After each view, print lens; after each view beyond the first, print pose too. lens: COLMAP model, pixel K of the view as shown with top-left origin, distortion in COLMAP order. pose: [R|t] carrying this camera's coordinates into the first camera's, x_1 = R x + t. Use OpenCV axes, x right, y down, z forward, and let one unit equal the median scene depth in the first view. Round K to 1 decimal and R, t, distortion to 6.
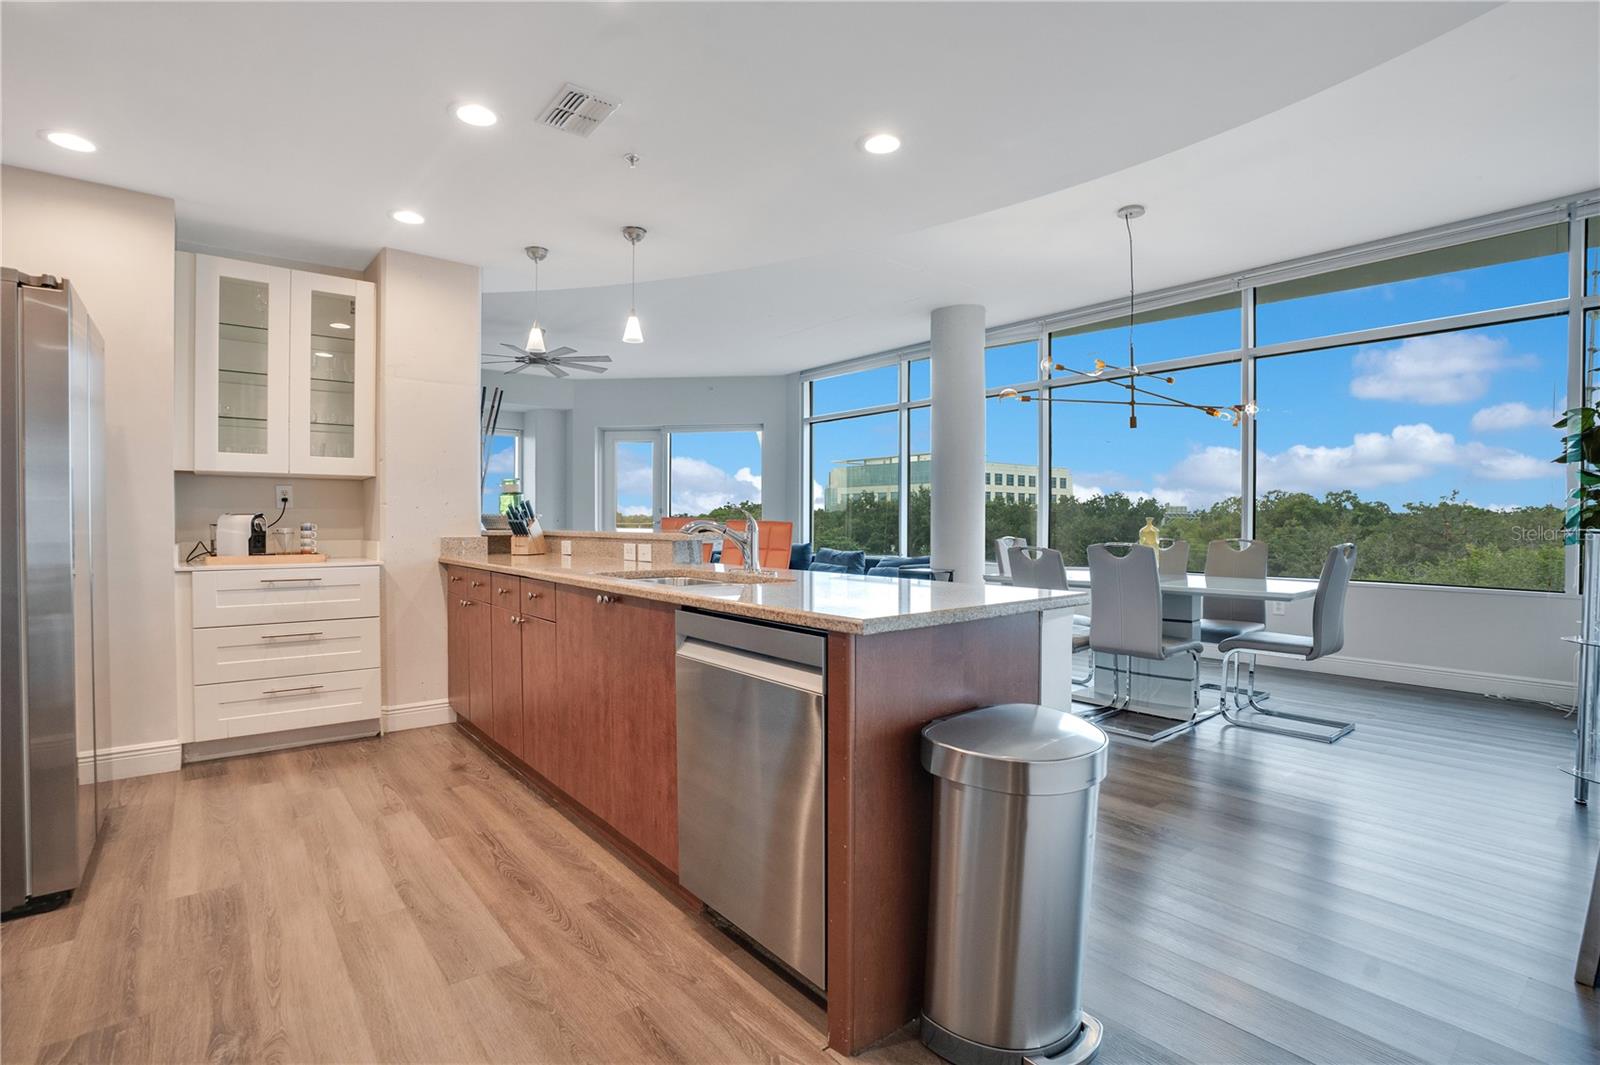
lens RADIAL K [[783.8, 0, 795.8], [0, 783.8, 535.9], [0, 0, 1]] dist [-0.065975, 0.027371]
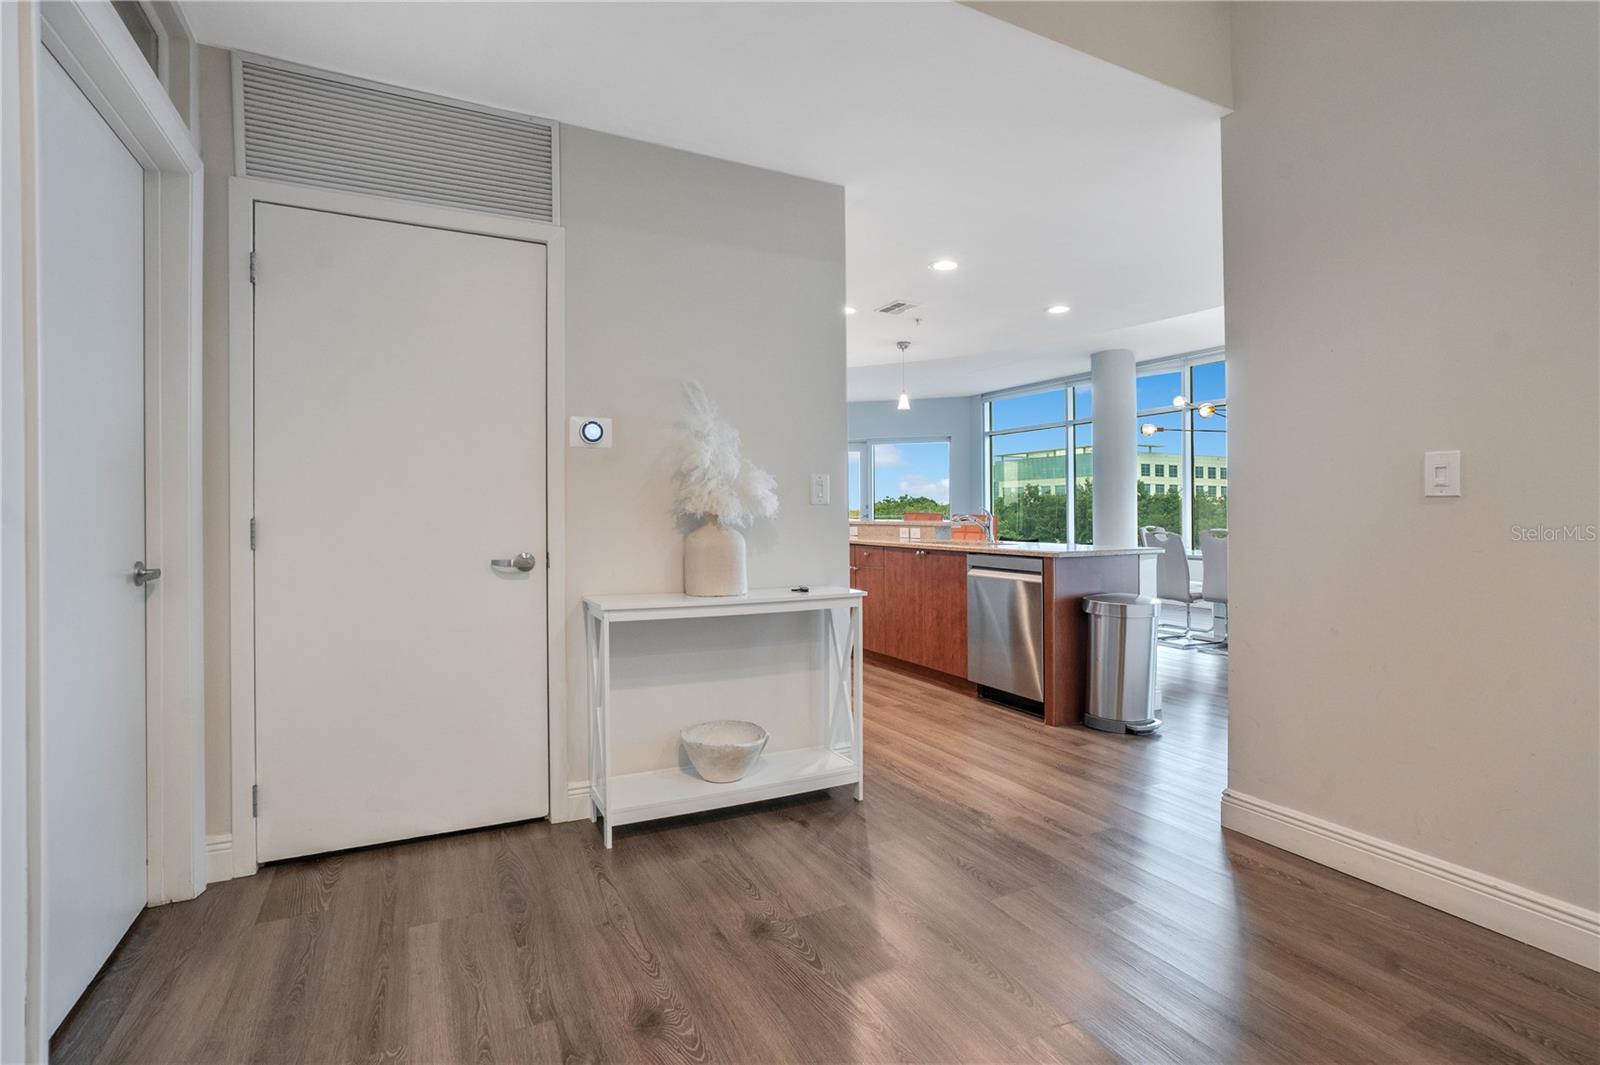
lens RADIAL K [[751.9, 0, 788.2], [0, 751.9, 507.9], [0, 0, 1]] dist [-0.029393, 0.000103]
pose [[0.975525, -0.006613, -0.219791, -0.088929], [0.000376, 0.999596, -0.028406, 0.011027], [0.219890, 0.027629, 0.975133, -0.598087]]
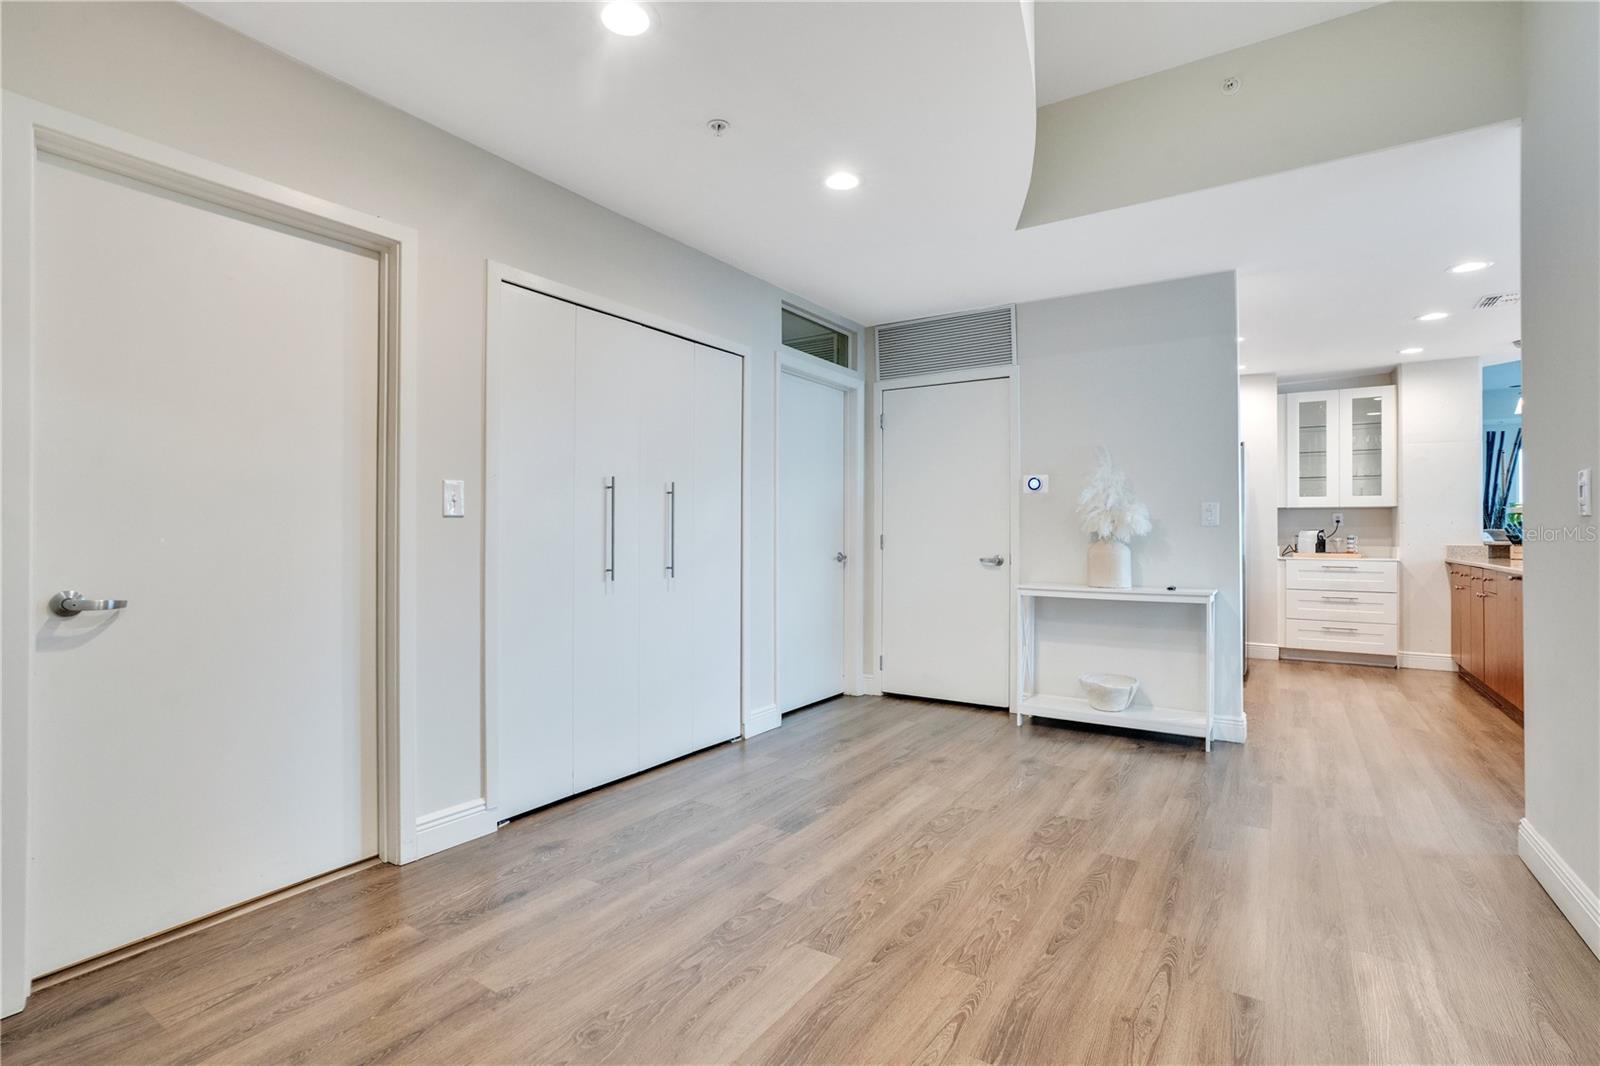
lens RADIAL K [[749.8, 0, 801.1], [0, 749.8, 518.6], [0, 0, 1]] dist [-0.000740, -0.011094]
pose [[0.314493, -0.017680, -0.949095, 0.538986], [-0.018520, 0.999522, -0.024756, 0.009799], [0.949079, 0.025363, 0.314015, -0.663876]]
